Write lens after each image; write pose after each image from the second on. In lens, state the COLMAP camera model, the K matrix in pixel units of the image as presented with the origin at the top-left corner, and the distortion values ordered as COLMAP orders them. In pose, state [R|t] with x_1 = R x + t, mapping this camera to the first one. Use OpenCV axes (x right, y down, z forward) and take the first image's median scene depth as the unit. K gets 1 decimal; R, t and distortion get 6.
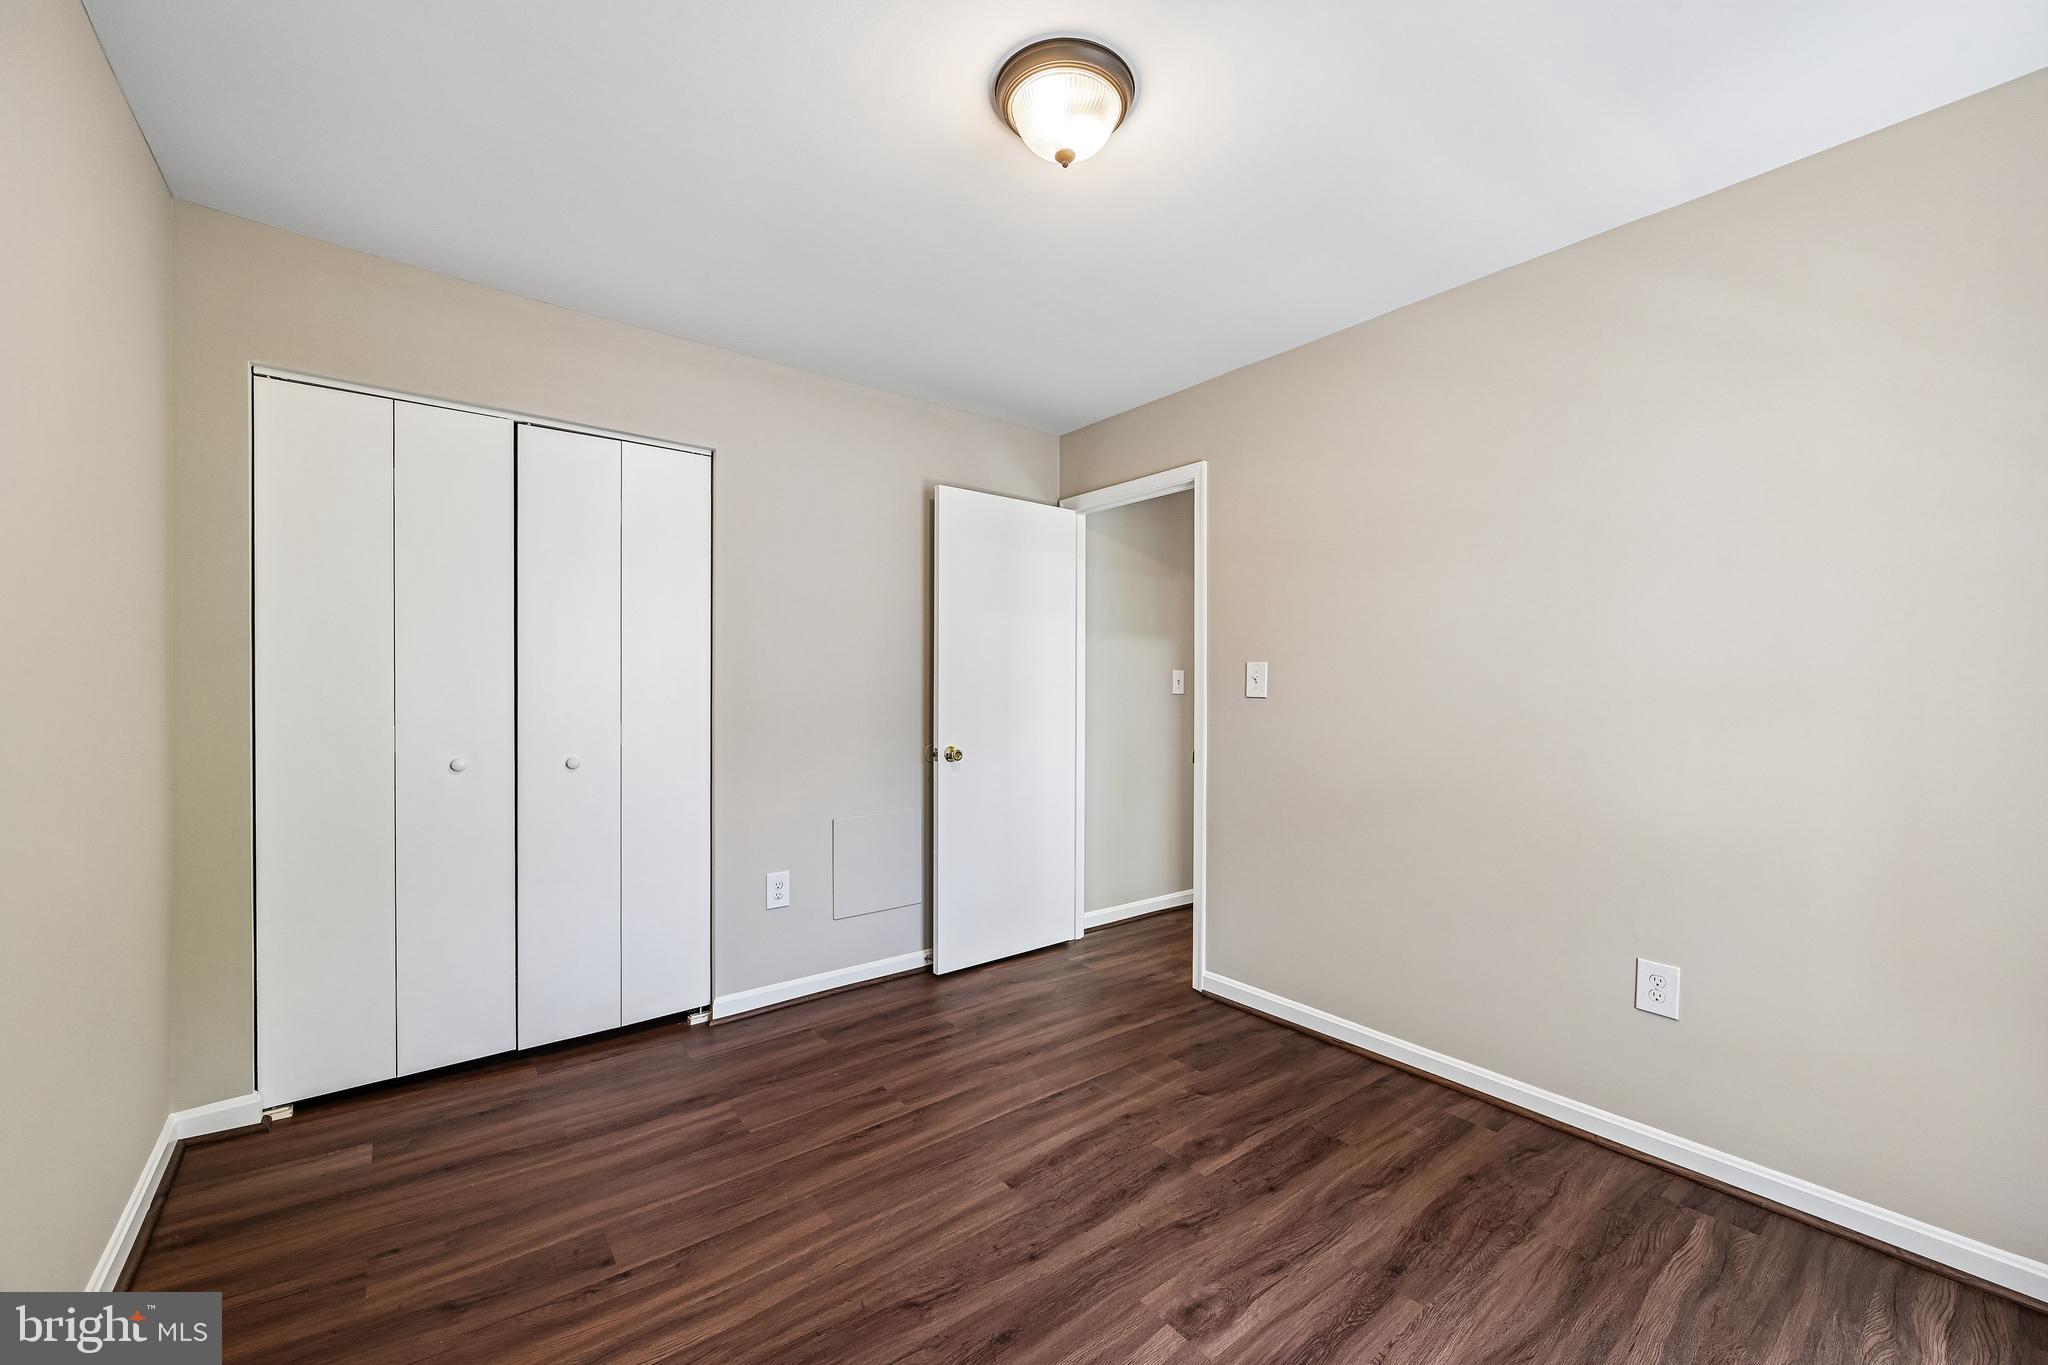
lens RADIAL K [[808.6, 0, 1022.8], [0, 808.6, 678.2], [0, 0, 1]] dist [-0.000169, -0.000187]
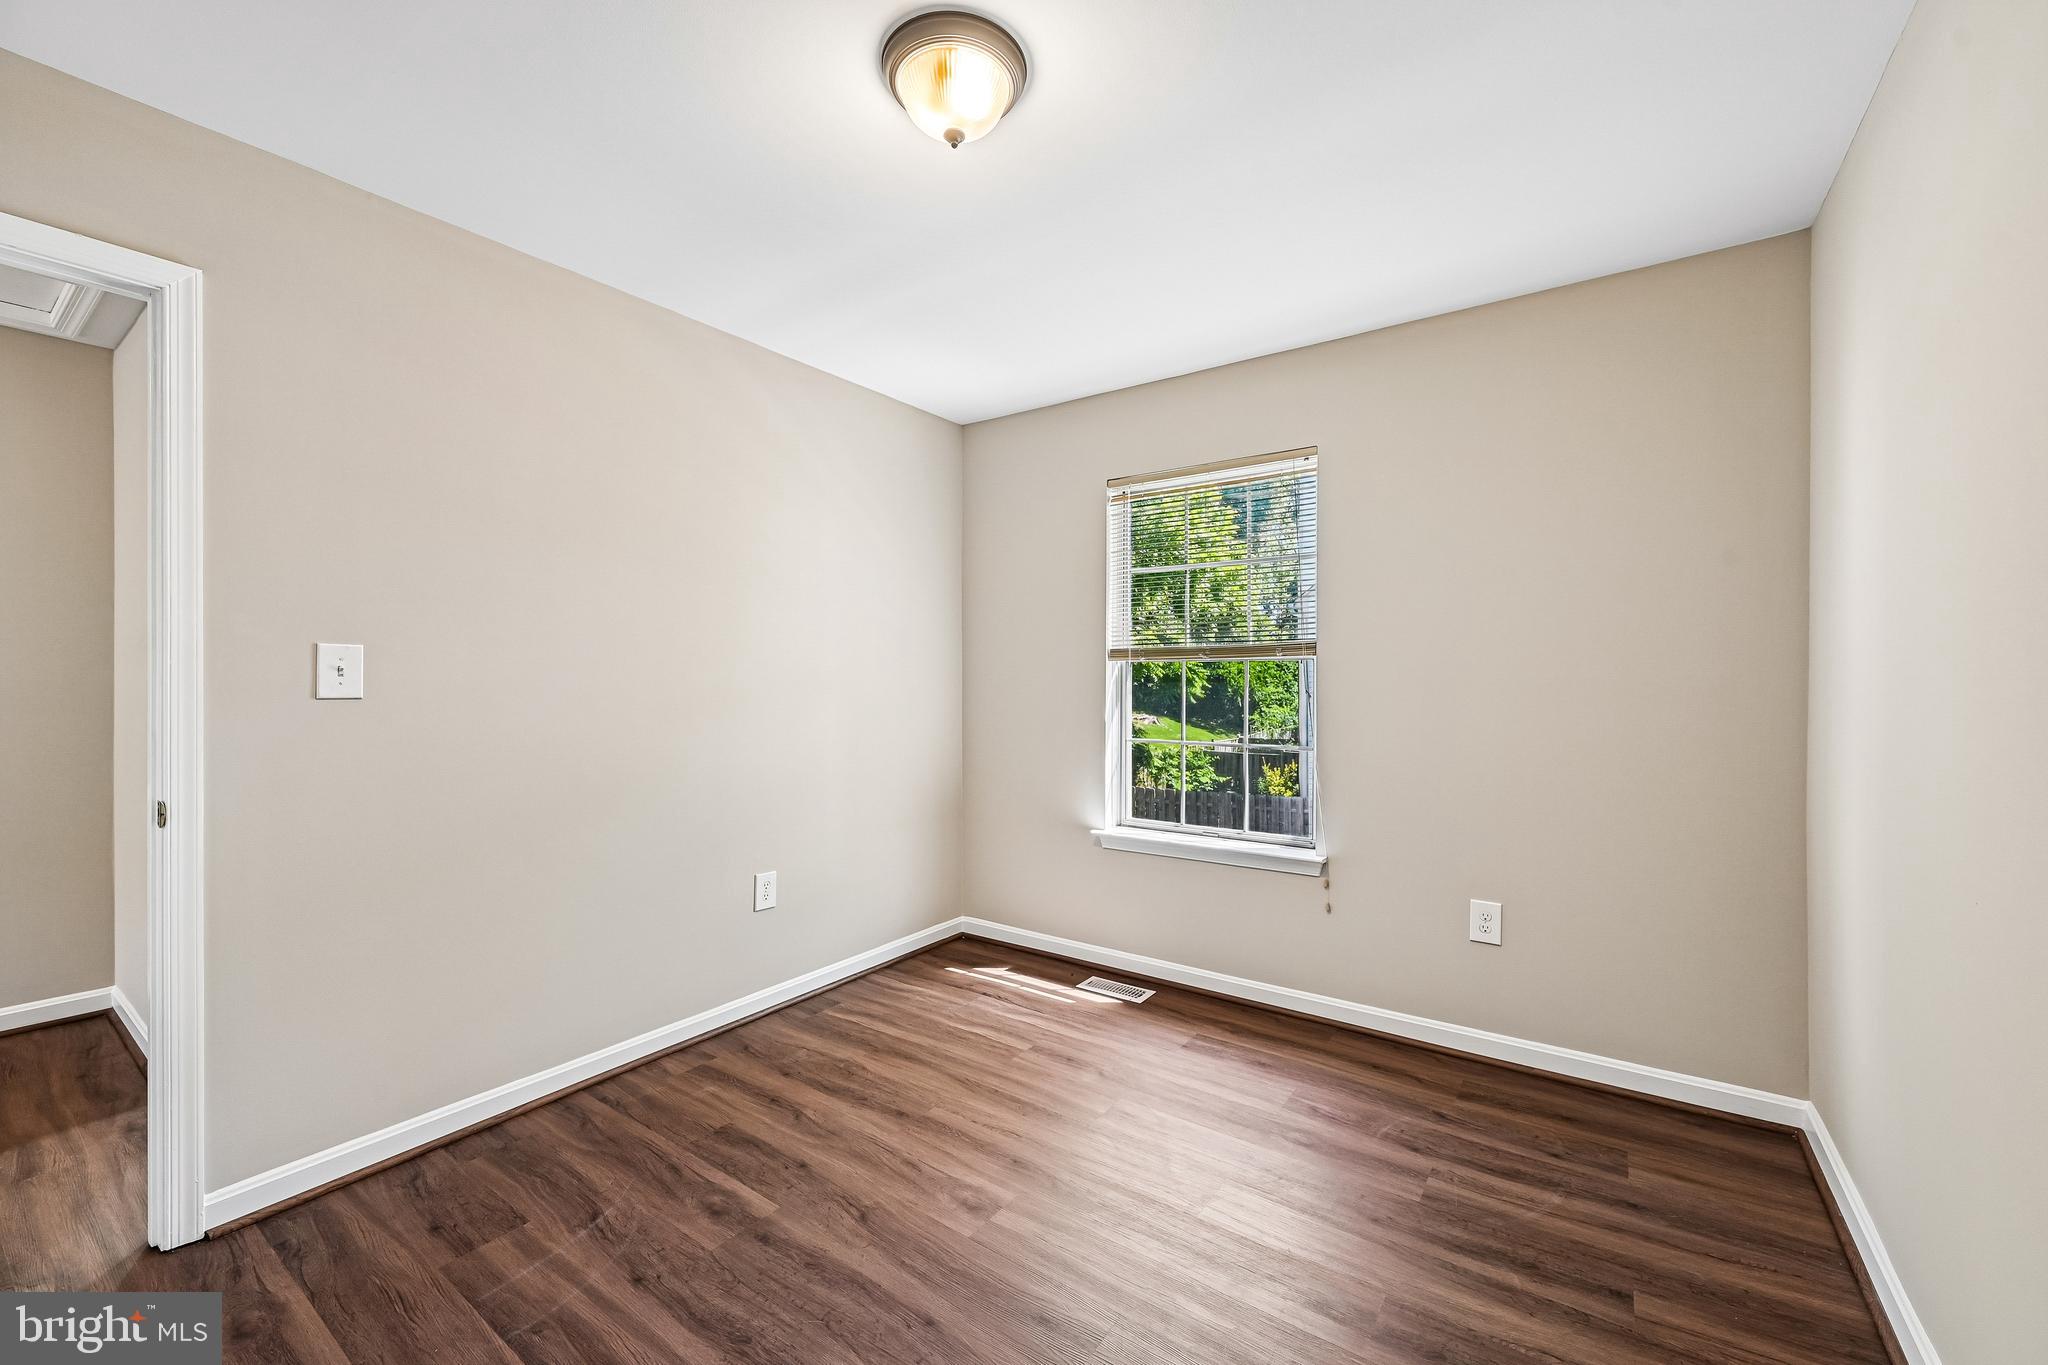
lens RADIAL K [[808.6, 0, 1050.2], [0, 808.6, 686.5], [0, 0, 1]] dist [-0.000169, -0.000187]
pose [[-0.300661, -0.013241, 0.953639, -0.811504], [-0.012658, 0.999871, 0.009892, 0.001787], [-0.953647, -0.009097, -0.300790, 1.068774]]
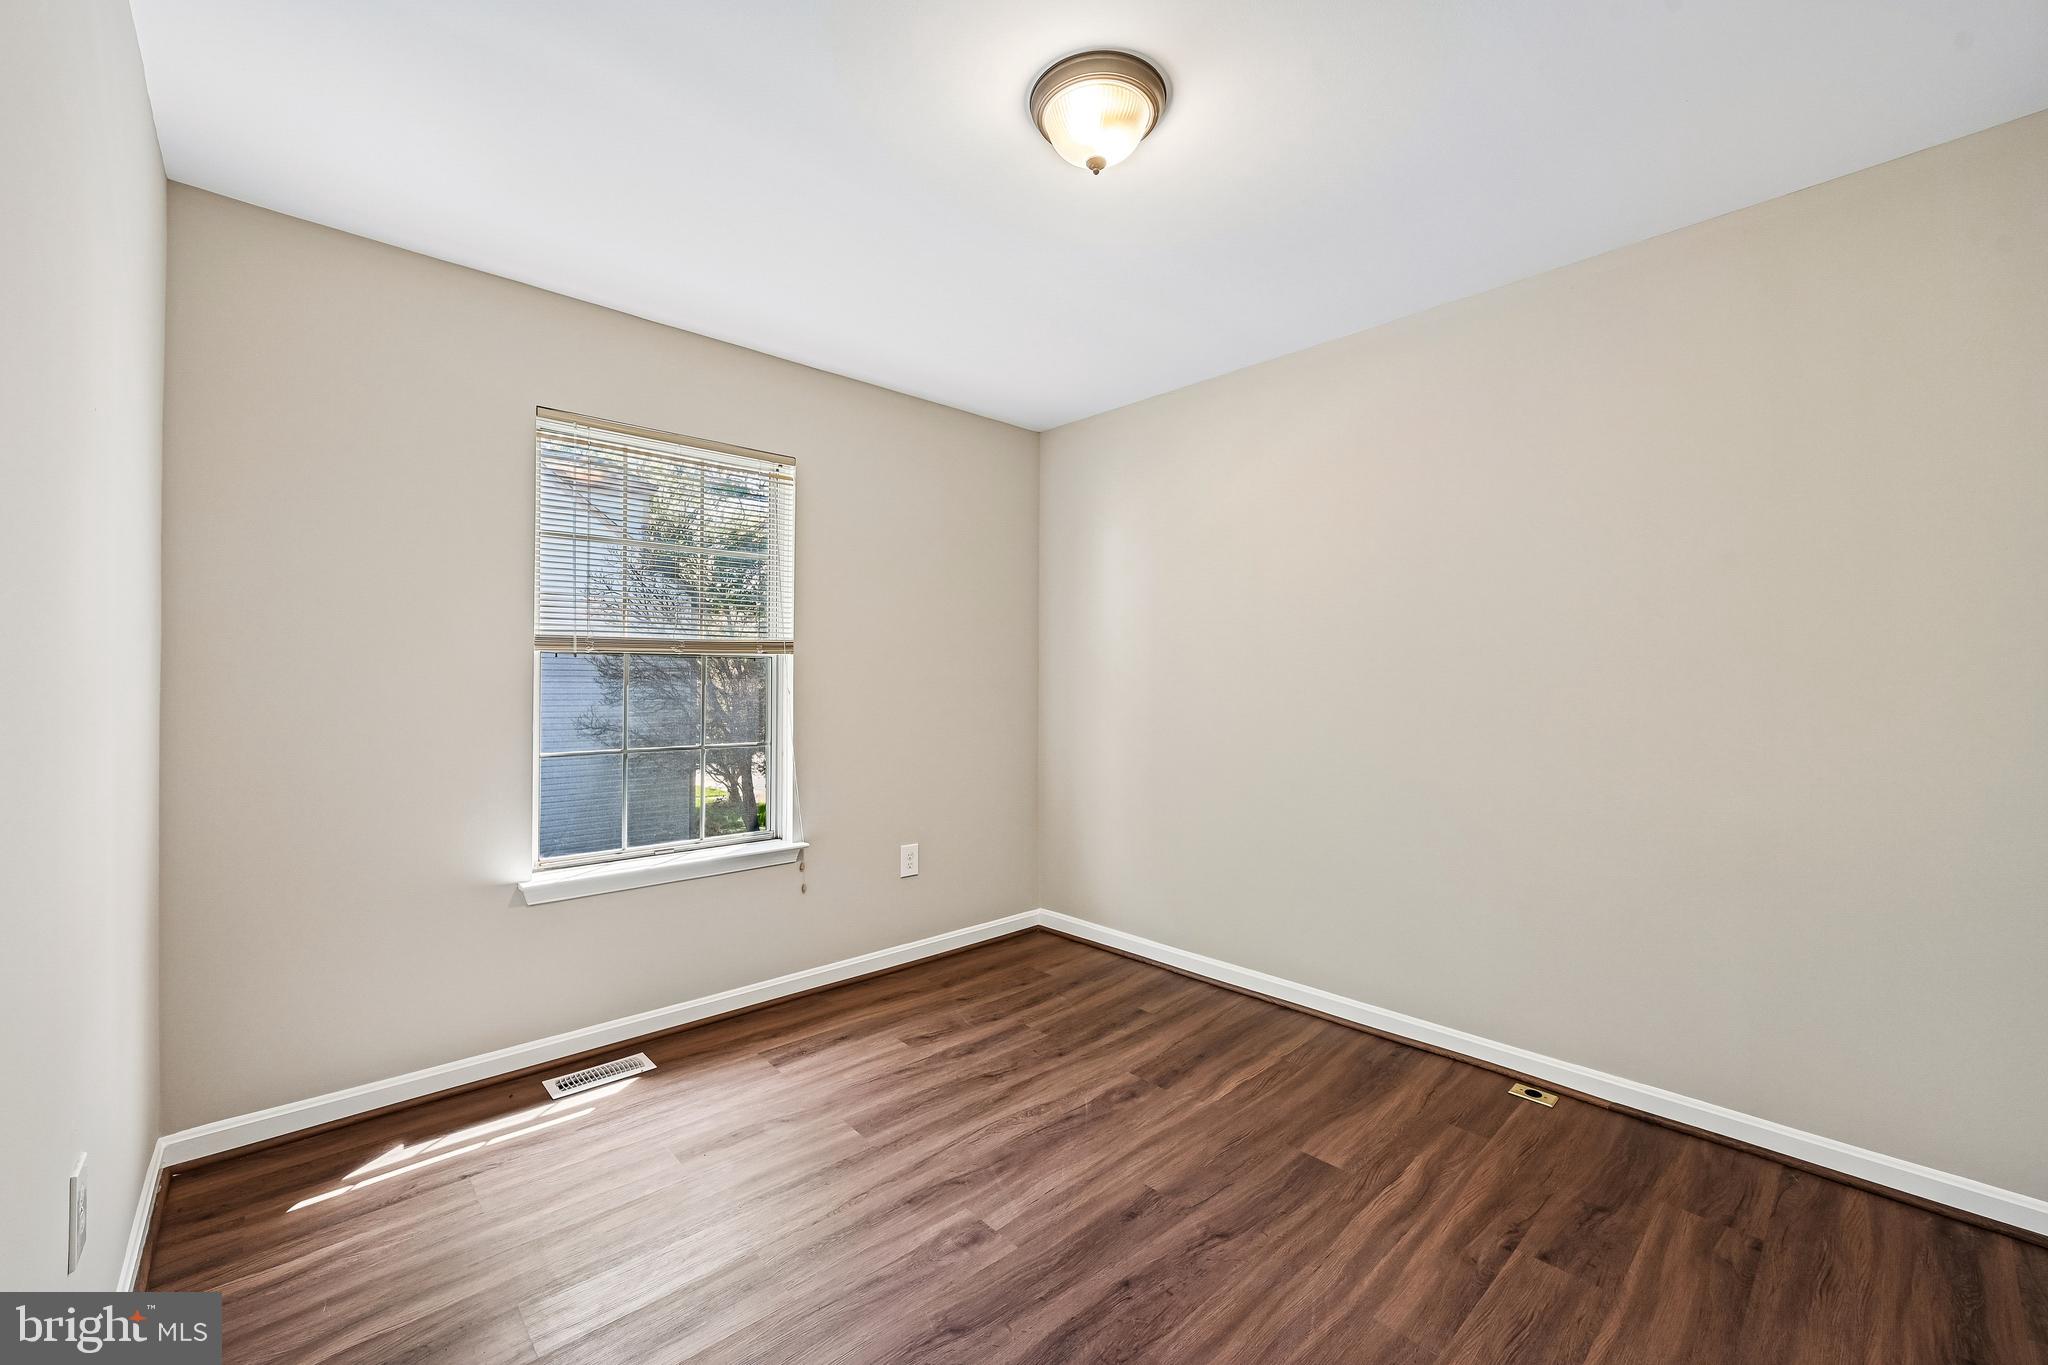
lens RADIAL K [[808.6, 0, 1019.4], [0, 808.6, 677.5], [0, 0, 1]] dist [-0.000169, -0.000187]
pose [[-0.997090, -0.006437, -0.075965, 0.199026], [-0.005442, 0.999897, -0.013303, 0.019276], [0.076043, -0.012851, -0.997022, 1.808718]]
